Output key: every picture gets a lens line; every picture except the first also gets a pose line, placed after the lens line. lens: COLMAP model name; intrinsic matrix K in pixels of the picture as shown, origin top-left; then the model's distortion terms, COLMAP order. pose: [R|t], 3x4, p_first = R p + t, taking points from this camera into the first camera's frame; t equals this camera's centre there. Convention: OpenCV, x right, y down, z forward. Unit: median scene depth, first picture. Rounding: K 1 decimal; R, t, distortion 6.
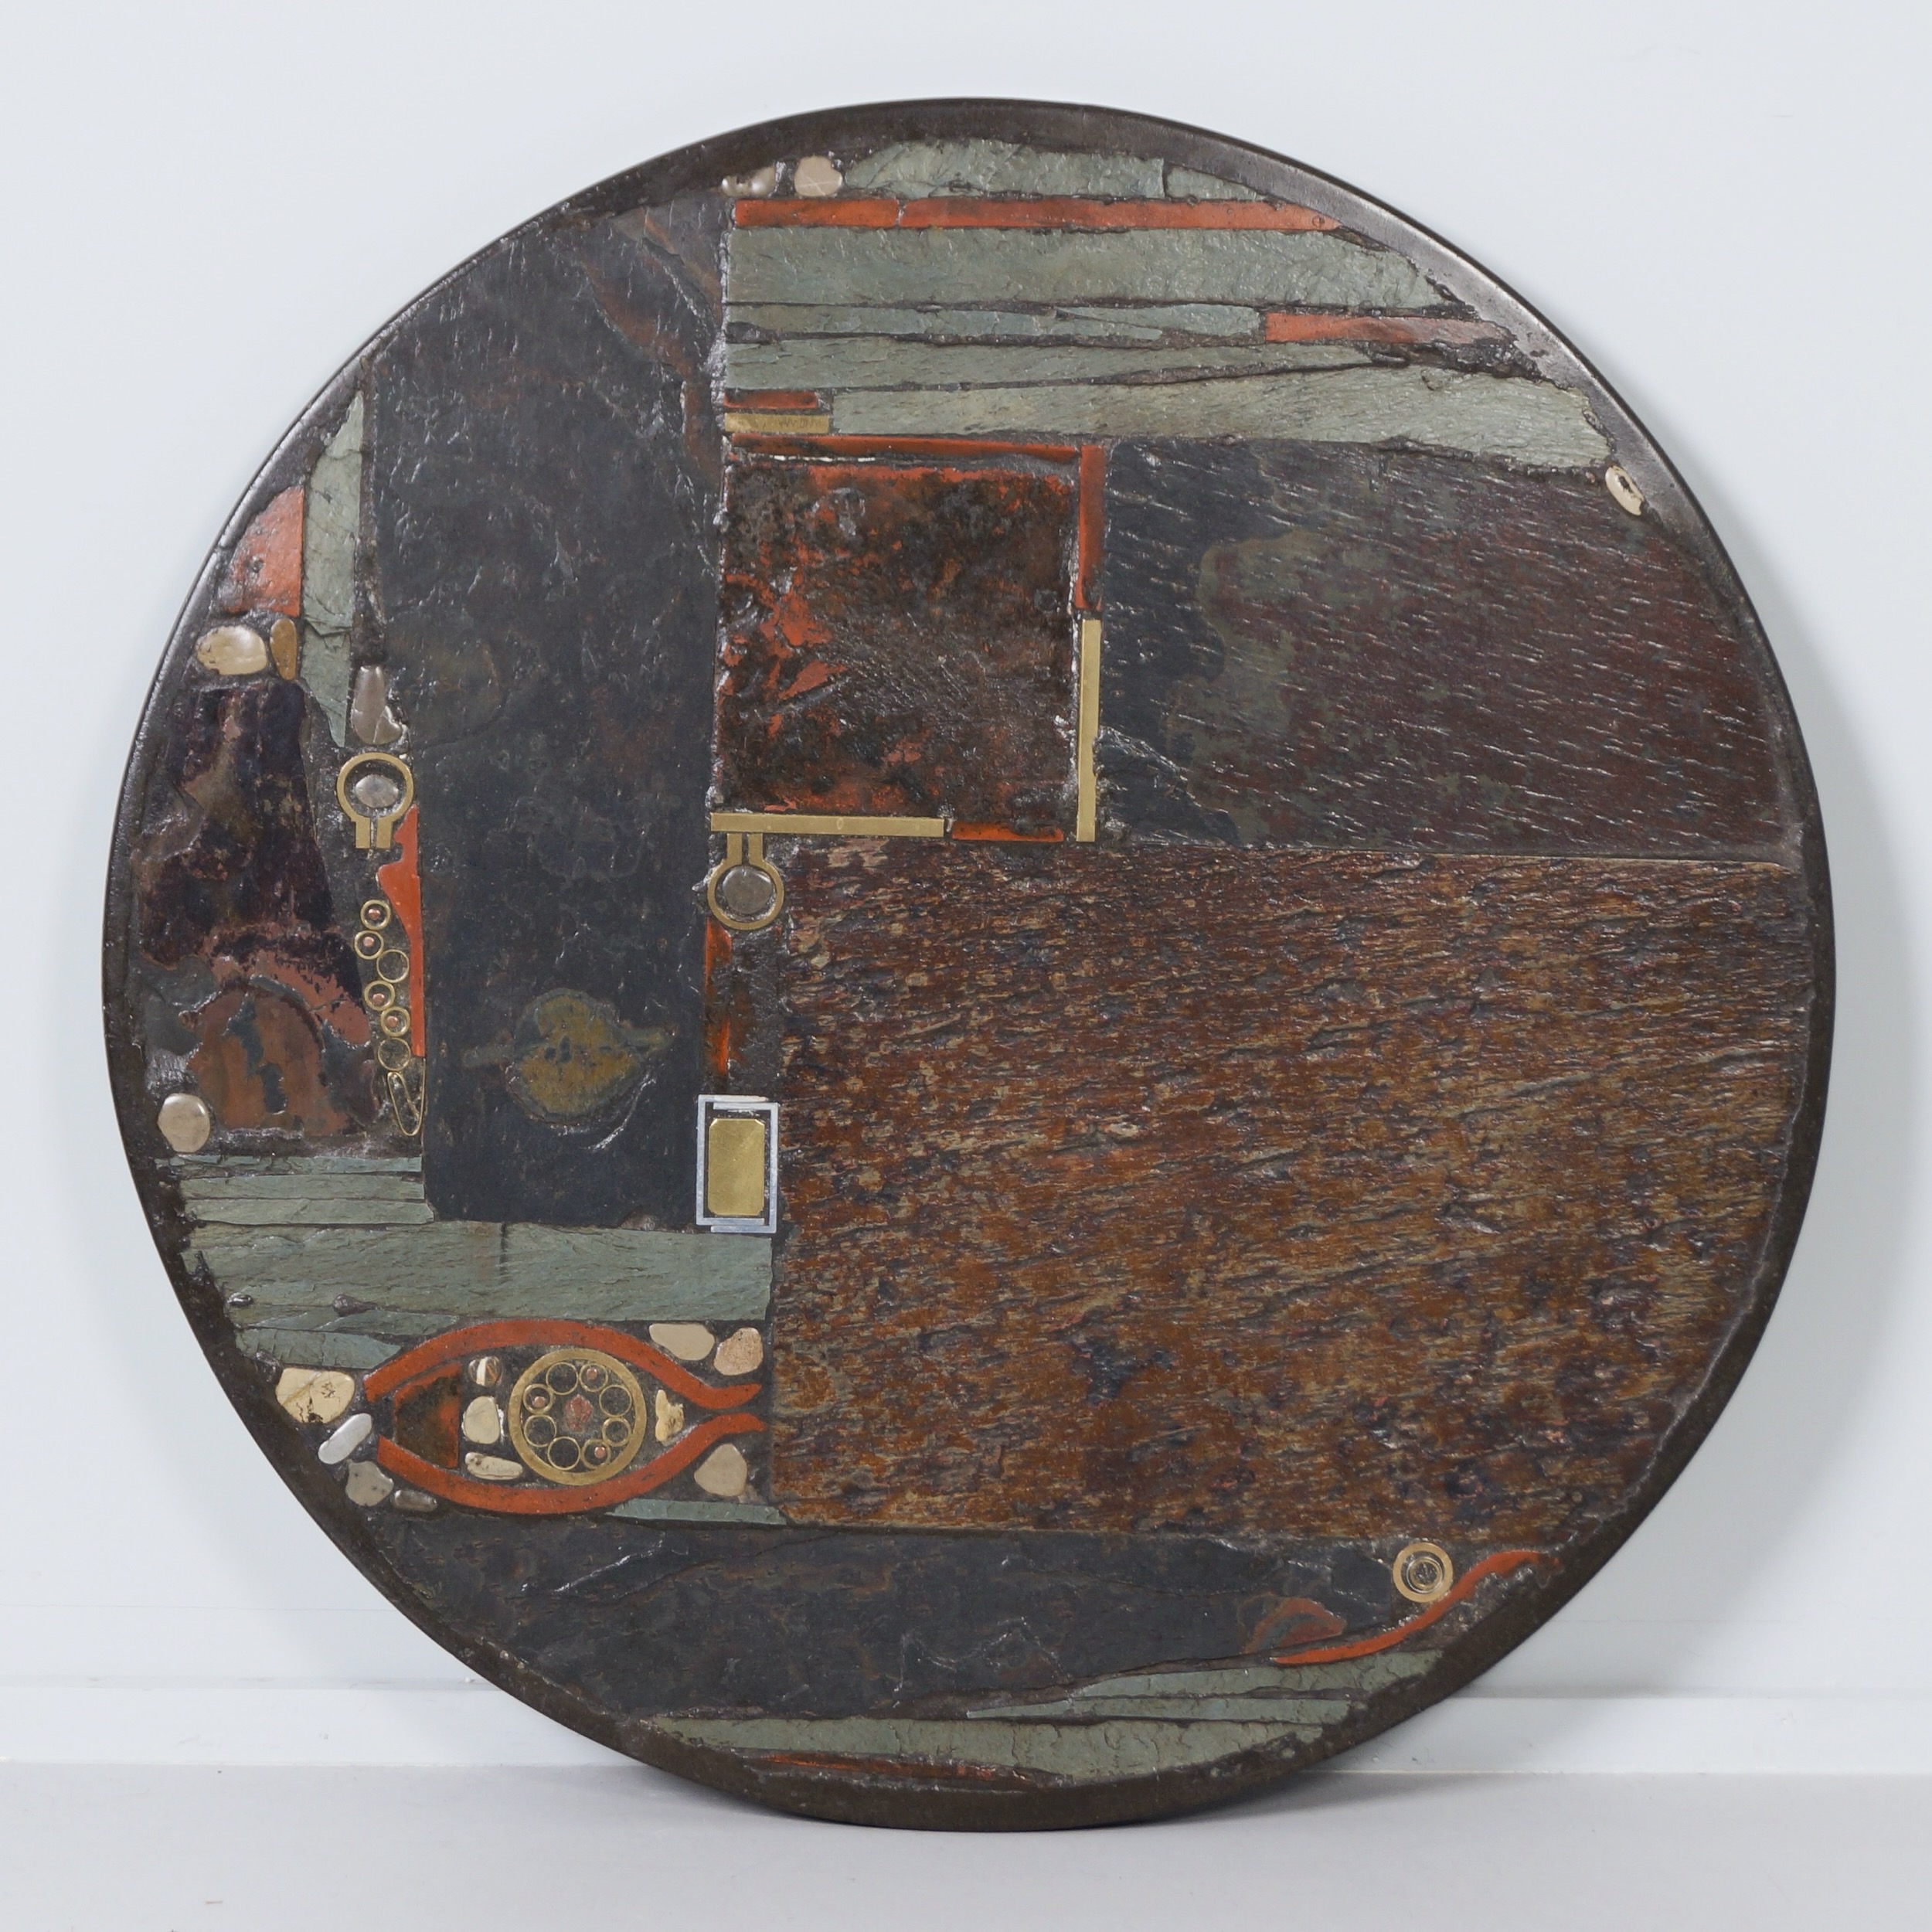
lens RADIAL K [[6190.9, 0, 951.2], [0, 6190.9, 977.9], [0, 0, 1]] dist [0.012191, 0.000000]
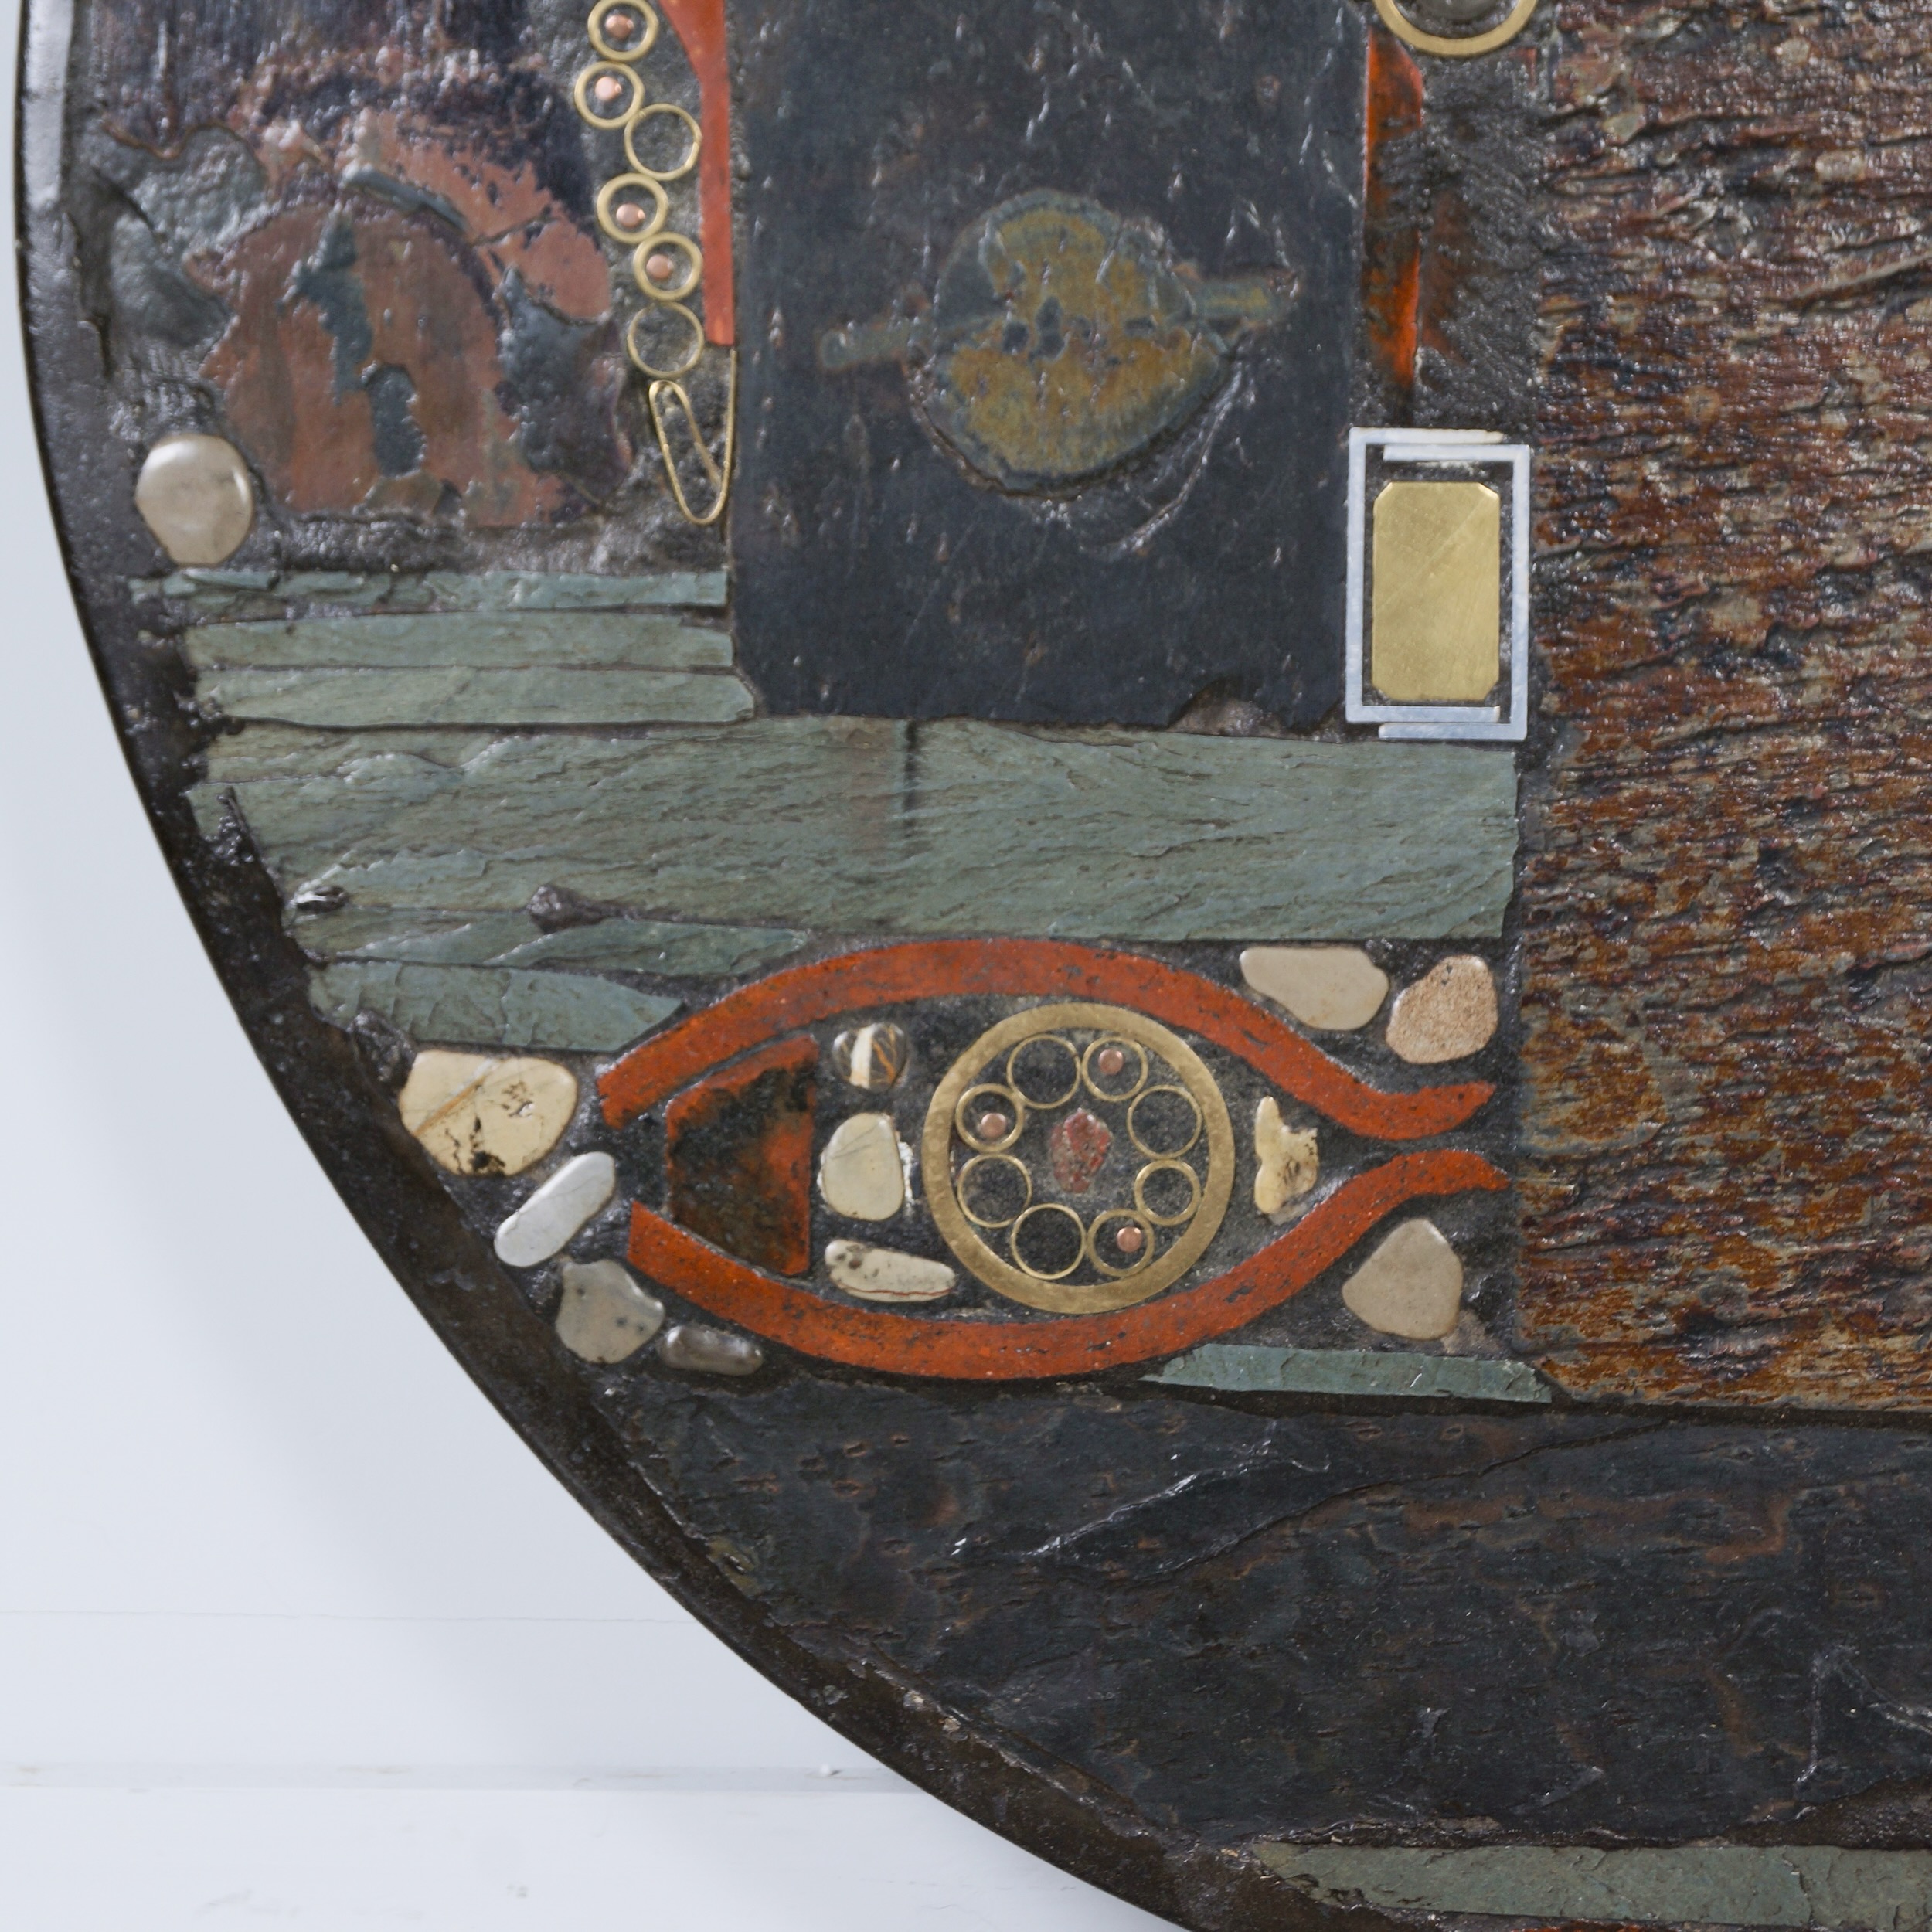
lens RADIAL K [[6190.9, 0, 1095.9], [0, 6190.9, 881.5], [0, 0, 1]] dist [0.012191, 0.000000]
pose [[0.999744, -0.004511, -0.022156, -0.049237], [0.003437, 0.998827, -0.048309, 0.072575], [0.022348, 0.048221, 0.998587, 0.557317]]
